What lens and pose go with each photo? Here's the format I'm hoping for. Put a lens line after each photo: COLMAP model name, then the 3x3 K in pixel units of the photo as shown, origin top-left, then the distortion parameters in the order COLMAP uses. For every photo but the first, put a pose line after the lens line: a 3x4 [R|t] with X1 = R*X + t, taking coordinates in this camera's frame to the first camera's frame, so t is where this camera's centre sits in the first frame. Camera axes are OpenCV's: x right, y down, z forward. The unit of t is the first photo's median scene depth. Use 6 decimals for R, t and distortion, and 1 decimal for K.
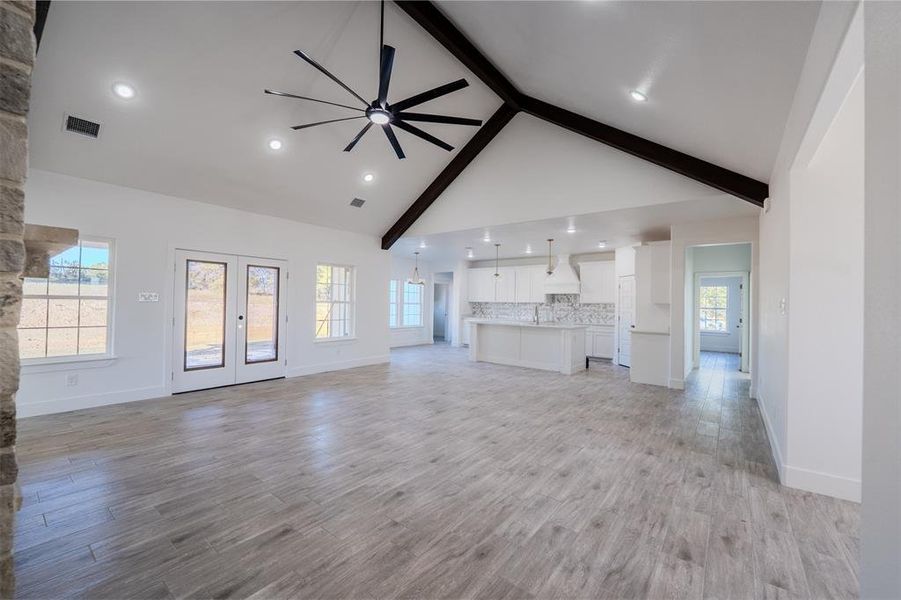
lens RADIAL K [[364.9, 0, 450.5], [0, 364.9, 300.0], [0, 0, 1]] dist [-0.009282, -0.000261]
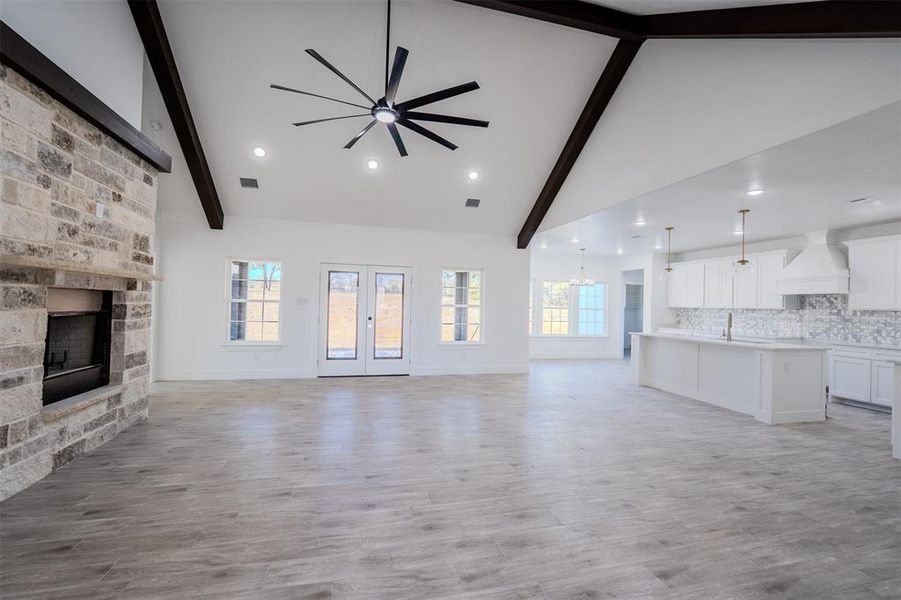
lens RADIAL K [[383.0, 0, 450.5], [0, 383.0, 300.0], [0, 0, 1]] dist [-0.011716, -0.000419]
pose [[0.788067, -0.007897, -0.615539, 0.375421], [-0.003043, 0.999856, -0.016723, 0.008960], [0.615582, 0.015052, 0.787929, 0.197463]]
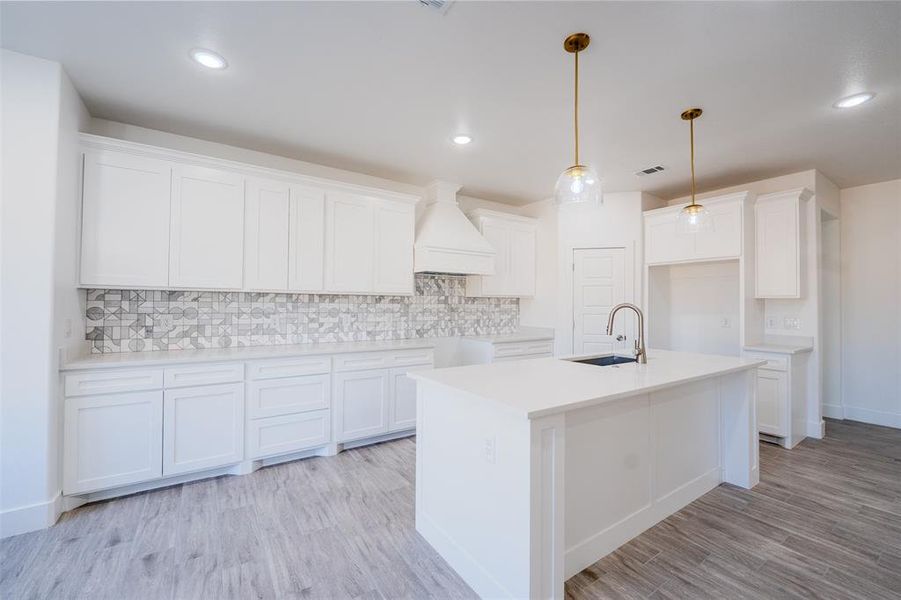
lens RADIAL K [[364.9, 0, 450.5], [0, 364.9, 300.0], [0, 0, 1]] dist [-0.009282, -0.000261]
pose [[0.312380, -0.010935, 0.949894, -0.172970], [-0.018921, 0.999664, 0.017730, 0.009279], [-0.949769, -0.023511, 0.312069, 1.503207]]
